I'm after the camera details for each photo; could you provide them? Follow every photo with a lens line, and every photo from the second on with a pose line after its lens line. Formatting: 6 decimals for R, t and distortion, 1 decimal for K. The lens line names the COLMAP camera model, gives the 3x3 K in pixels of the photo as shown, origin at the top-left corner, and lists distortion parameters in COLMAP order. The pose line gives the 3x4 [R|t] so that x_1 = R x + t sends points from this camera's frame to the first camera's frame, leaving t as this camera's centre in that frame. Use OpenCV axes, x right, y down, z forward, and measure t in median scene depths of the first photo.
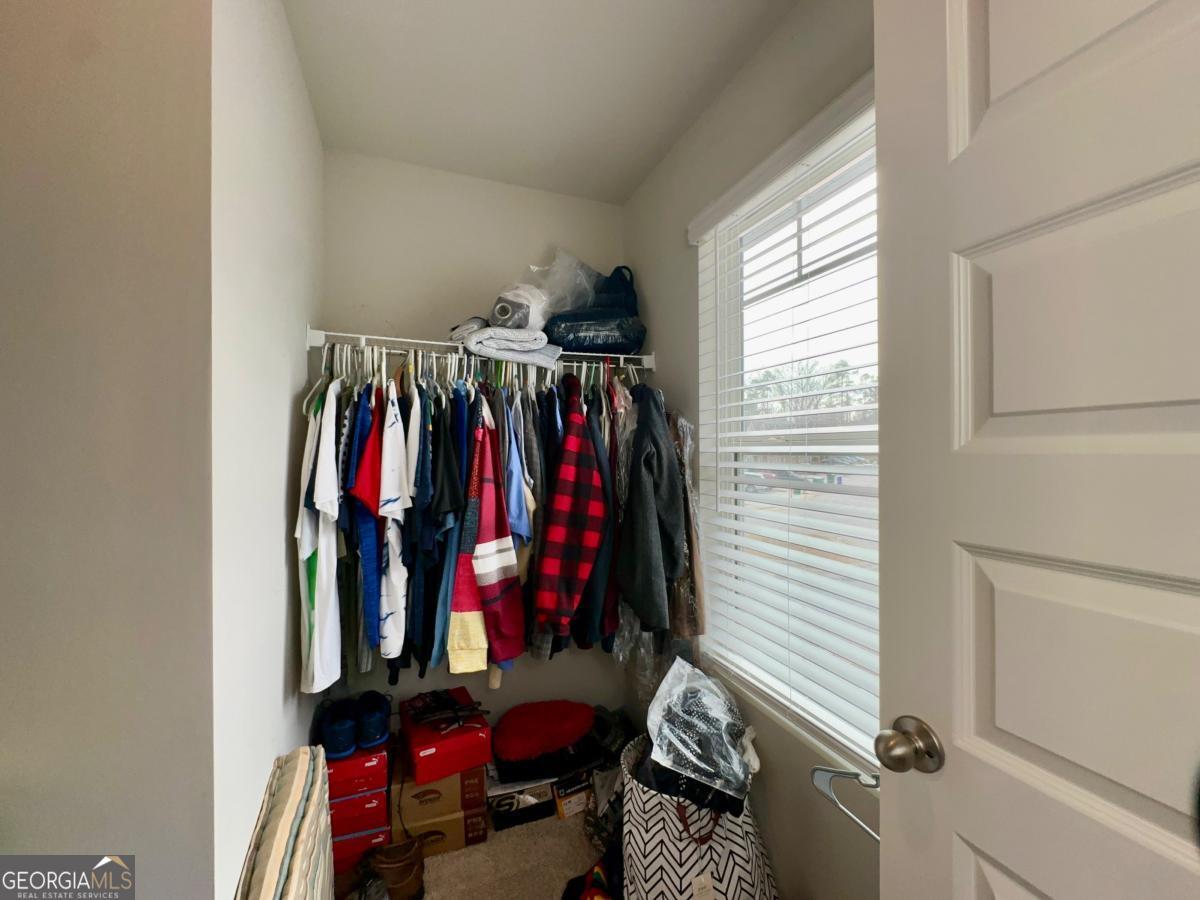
lens RADIAL K [[478.3, 0, 595.8], [0, 478.3, 450.7], [0, 0, 1]] dist [-0.008351, 0.001397]
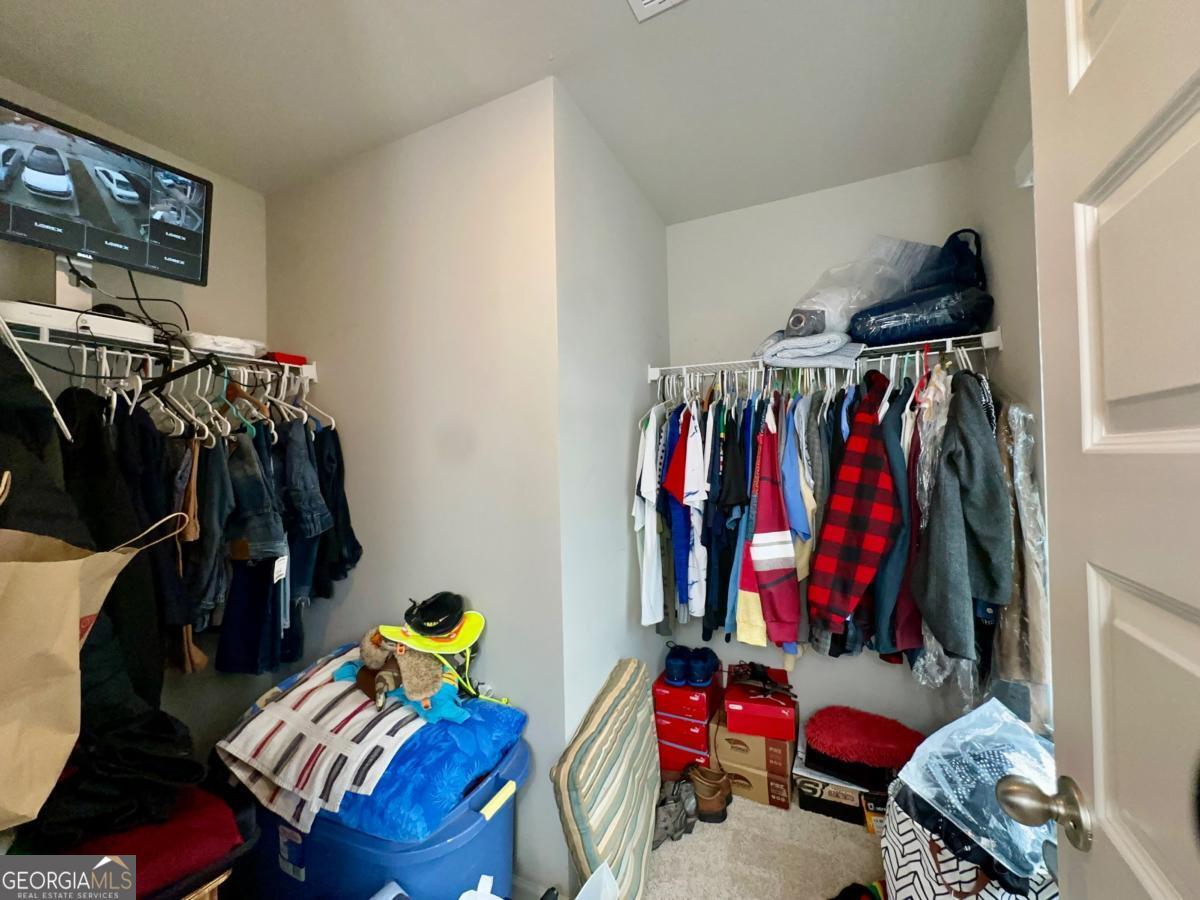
lens RADIAL K [[478.3, 0, 603.0], [0, 478.3, 450.4], [0, 0, 1]] dist [-0.008351, 0.001397]
pose [[0.680285, -0.021905, -0.732620, 0.319650], [0.020713, 0.999729, -0.010658, -0.002880], [0.732655, -0.007925, 0.680554, -0.051150]]
